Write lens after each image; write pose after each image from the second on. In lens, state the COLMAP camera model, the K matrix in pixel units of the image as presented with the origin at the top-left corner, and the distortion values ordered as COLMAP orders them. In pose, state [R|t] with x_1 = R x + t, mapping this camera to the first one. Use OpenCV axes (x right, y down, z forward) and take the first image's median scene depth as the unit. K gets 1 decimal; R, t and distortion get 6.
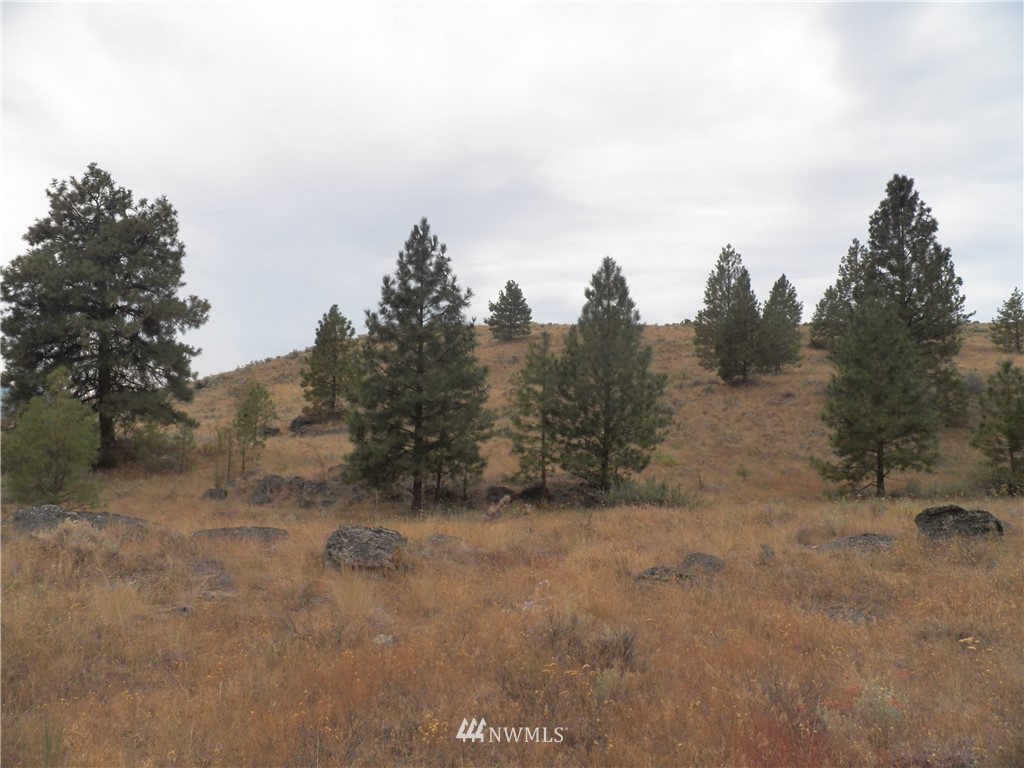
lens RADIAL K [[833.5, 0, 511.6], [0, 833.5, 385.5], [0, 0, 1]] dist [-0.141451, 0.107578]
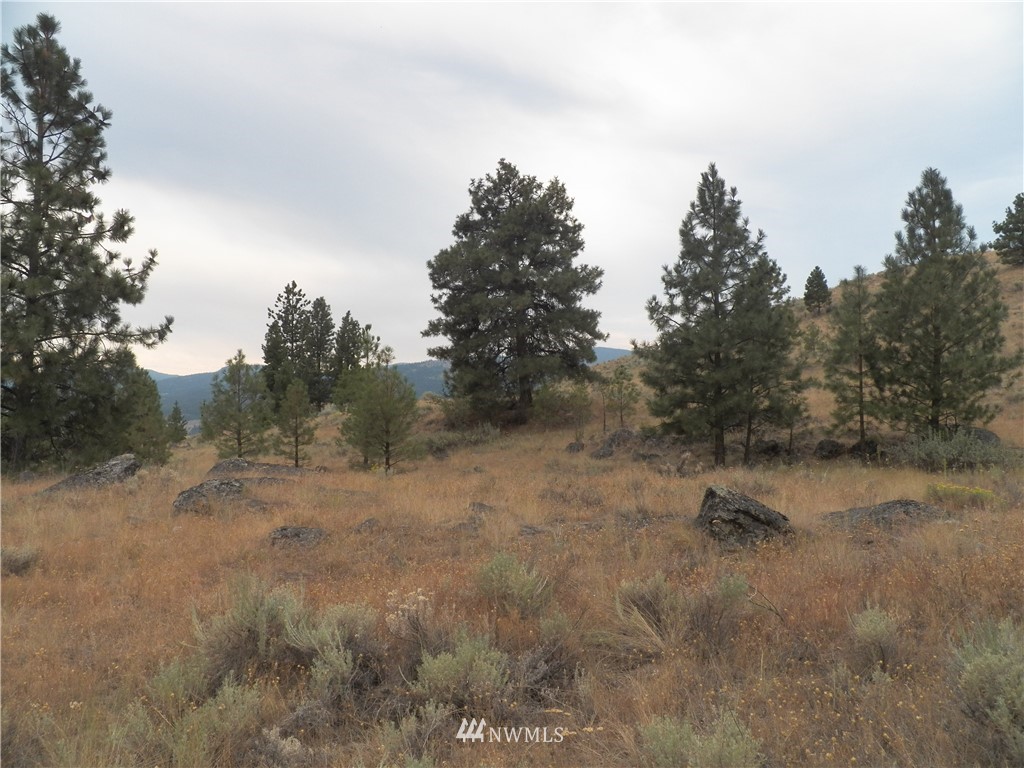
lens RADIAL K [[833.5, 0, 507.8], [0, 833.5, 381.0], [0, 0, 1]] dist [-0.141451, 0.107578]
pose [[0.783137, -0.036671, -0.620767, 0.208963], [0.071931, 0.996901, 0.031854, 0.001998], [0.617675, -0.069599, 0.783348, 0.063388]]
